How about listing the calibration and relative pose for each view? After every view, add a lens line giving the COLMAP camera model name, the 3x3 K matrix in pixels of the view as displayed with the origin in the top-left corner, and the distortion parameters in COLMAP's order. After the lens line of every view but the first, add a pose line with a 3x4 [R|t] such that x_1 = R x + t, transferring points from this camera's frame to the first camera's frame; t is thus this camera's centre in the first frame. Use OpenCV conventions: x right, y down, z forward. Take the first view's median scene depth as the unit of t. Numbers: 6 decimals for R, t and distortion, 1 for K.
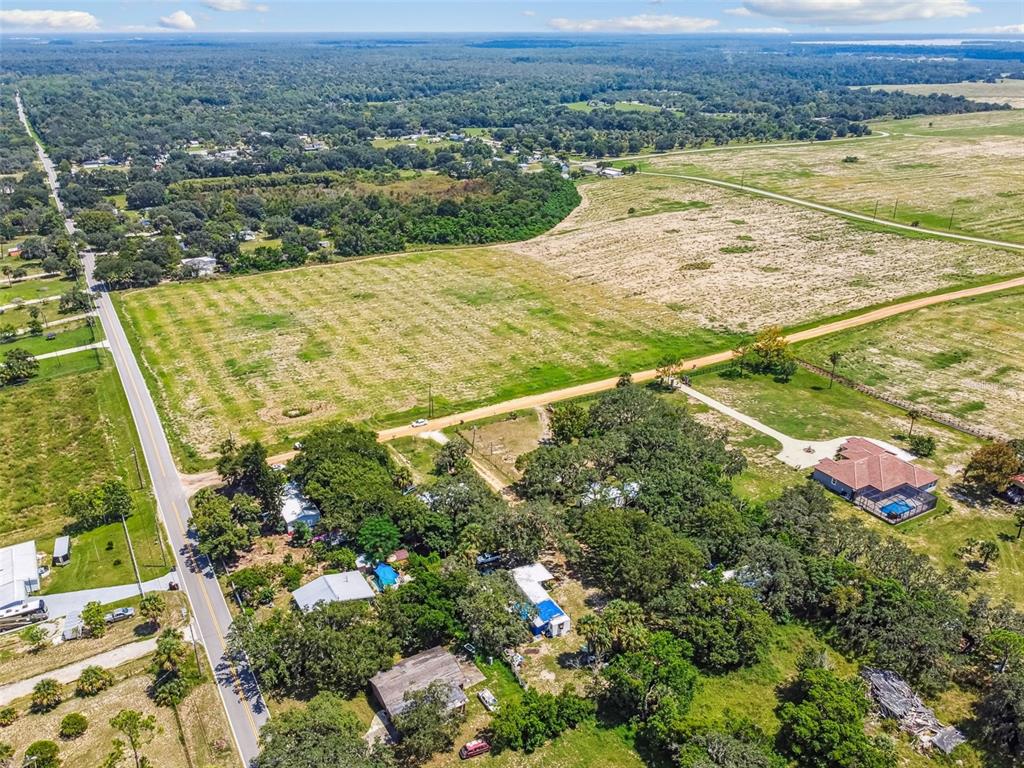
lens RADIAL K [[821.7, 0, 512.0], [0, 821.7, 384.0], [0, 0, 1]] dist [-0.005677, -0.002511]
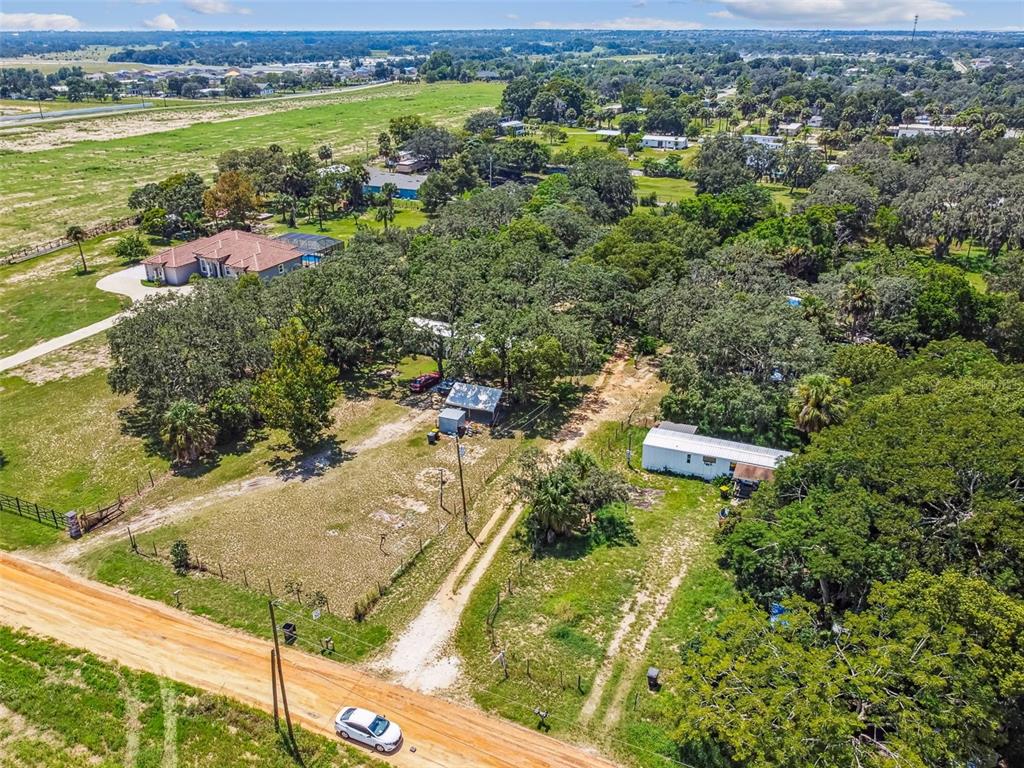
lens RADIAL K [[810.8, 0, 509.7], [0, 810.8, 383.3], [0, 0, 1]] dist [-0.010770, 0.006831]
pose [[-0.579911, -0.326447, 0.746415, -0.231092], [0.326809, 0.746040, 0.580190, -0.120389], [-0.746256, 0.580394, -0.325951, 0.840704]]
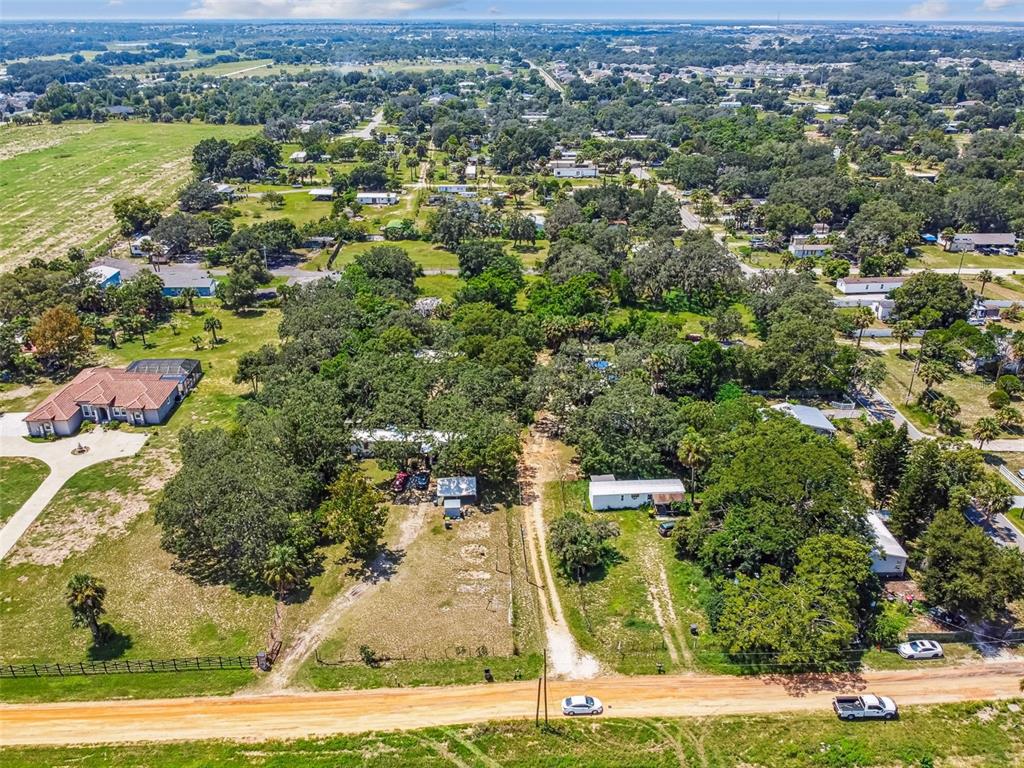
lens RADIAL K [[821.7, 0, 512.0], [0, 821.7, 384.0], [0, 0, 1]] dist [-0.005677, -0.002511]
pose [[-0.886945, -0.189159, 0.421364, -0.188510], [0.184364, 0.691465, 0.698488, -0.296090], [-0.423484, 0.697205, -0.578417, 0.967404]]
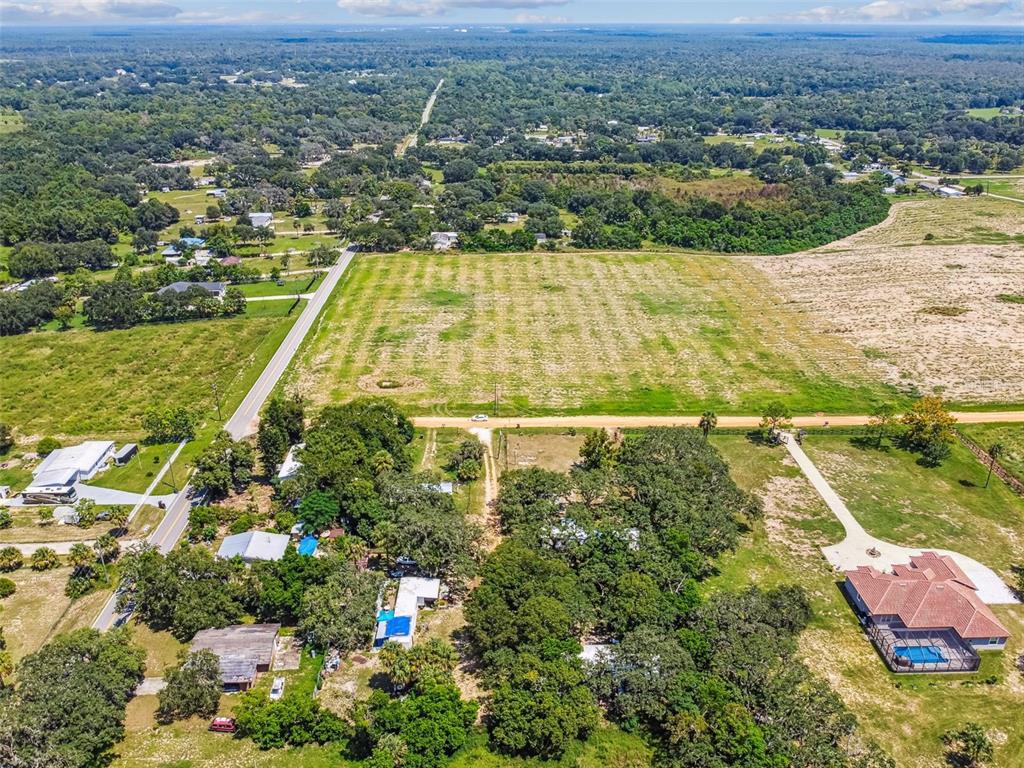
lens RADIAL K [[821.7, 0, 512.0], [0, 821.7, 384.0], [0, 0, 1]] dist [-0.005677, -0.002511]
pose [[0.882517, 0.192664, -0.429004, 0.291140], [-0.188862, 0.980632, 0.051885, -0.044306], [0.430691, 0.035233, 0.901811, 0.098474]]
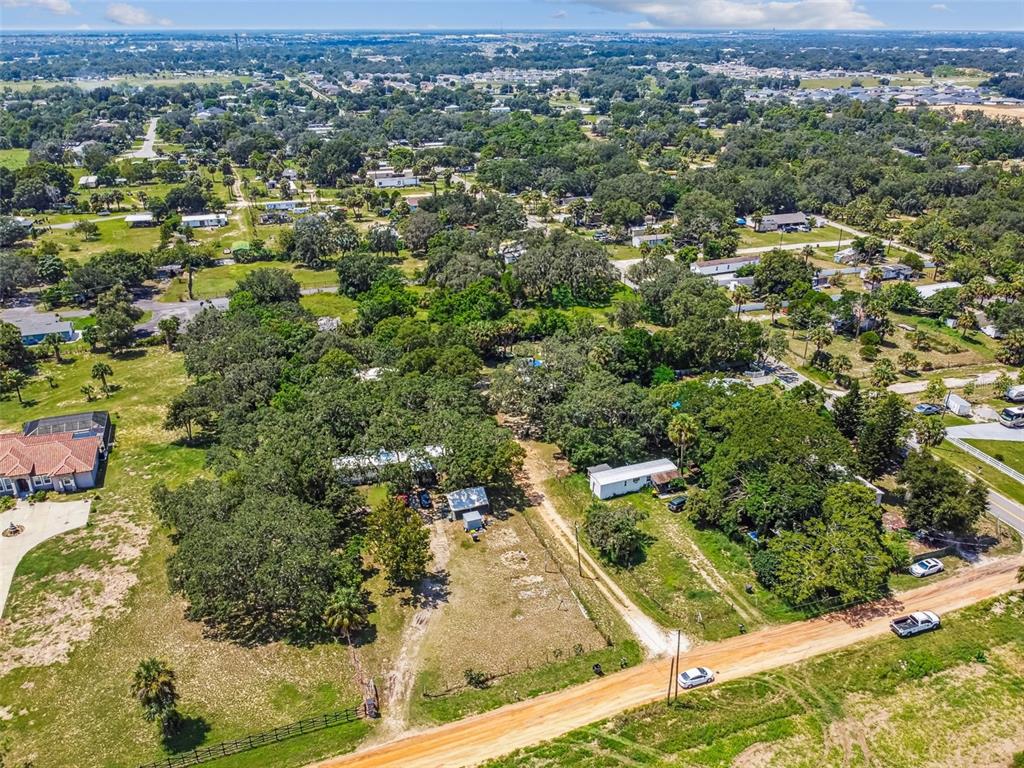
lens RADIAL K [[806.1, 0, 512.0], [0, 806.1, 384.0], [0, 0, 1]] dist [-0.003448, -0.005720]
pose [[-0.985163, -0.068579, 0.157324, -0.062539], [0.069797, 0.677356, 0.732337, -0.315184], [-0.156787, 0.732452, -0.662519, 1.005146]]
